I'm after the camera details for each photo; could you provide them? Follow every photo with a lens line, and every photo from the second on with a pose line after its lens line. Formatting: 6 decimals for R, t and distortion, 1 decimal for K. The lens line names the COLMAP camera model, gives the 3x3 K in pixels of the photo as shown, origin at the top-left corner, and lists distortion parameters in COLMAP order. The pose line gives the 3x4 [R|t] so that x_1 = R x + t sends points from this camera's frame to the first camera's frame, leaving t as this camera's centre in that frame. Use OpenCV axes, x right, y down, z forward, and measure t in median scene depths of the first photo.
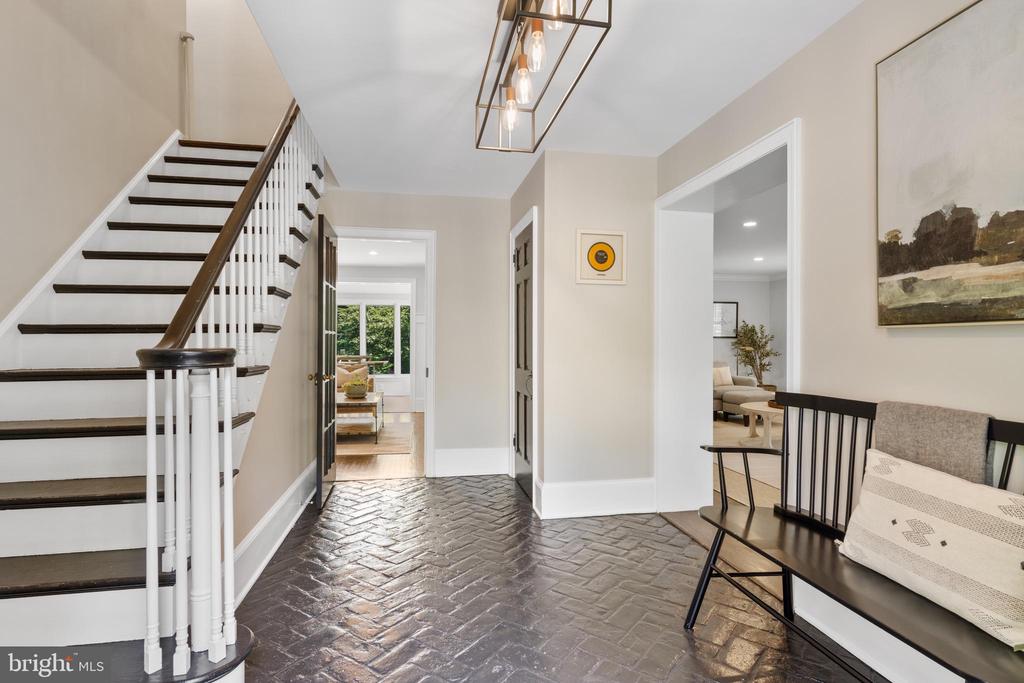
lens RADIAL K [[522.0, 0, 514.9], [0, 522.0, 346.1], [0, 0, 1]] dist [0.011929, -0.002898]
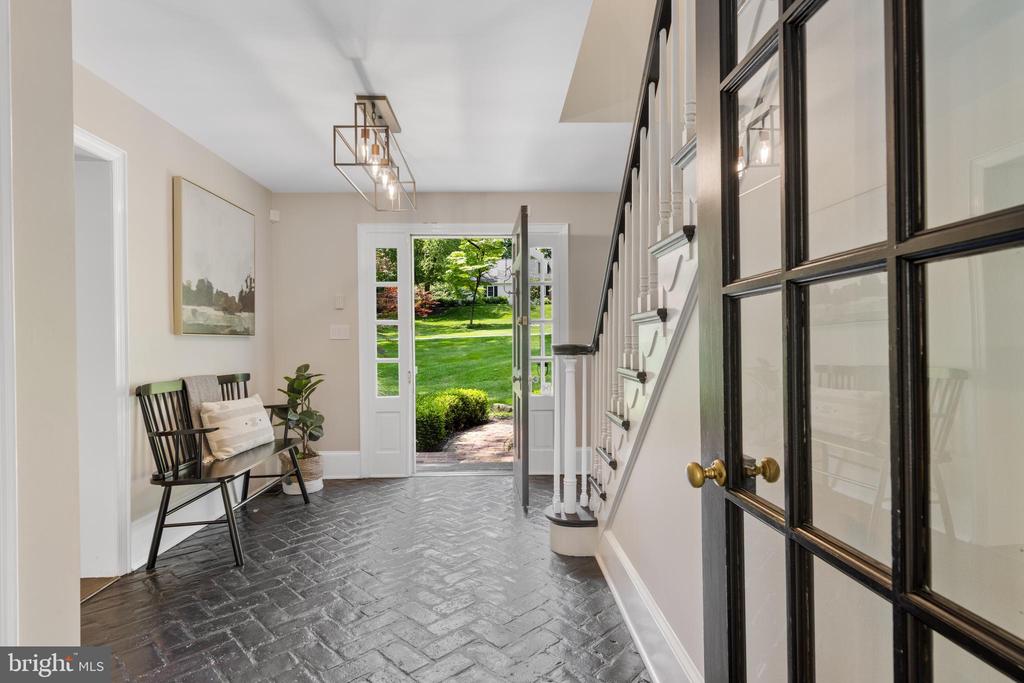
lens RADIAL K [[522.0, 0, 511.9], [0, 522.0, 340.7], [0, 0, 1]] dist [0.011929, -0.002898]
pose [[-0.987606, 0.009671, 0.156658, -0.658774], [0.009926, 0.999950, 0.000846, -0.007070], [-0.156642, 0.002390, -0.987653, 2.683908]]
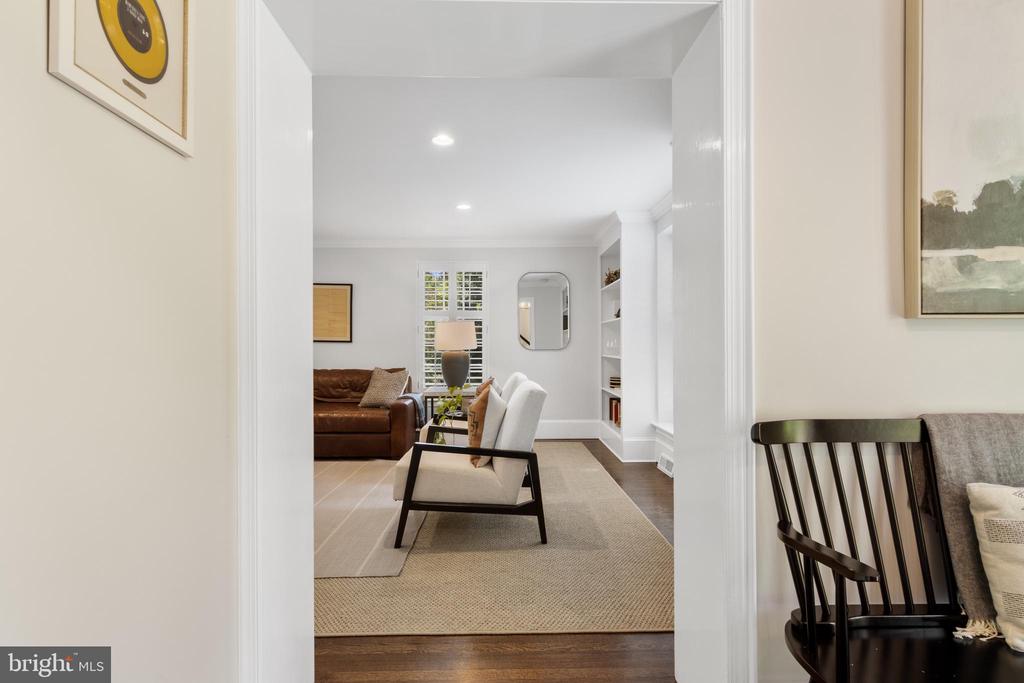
lens RADIAL K [[522.0, 0, 507.8], [0, 522.0, 345.9], [0, 0, 1]] dist [0.011929, -0.002898]
pose [[0.173279, 0.001954, 0.984871, -0.151977], [0.006820, 0.999972, -0.003184, 0.004462], [-0.984849, 0.007268, 0.173261, 1.558523]]
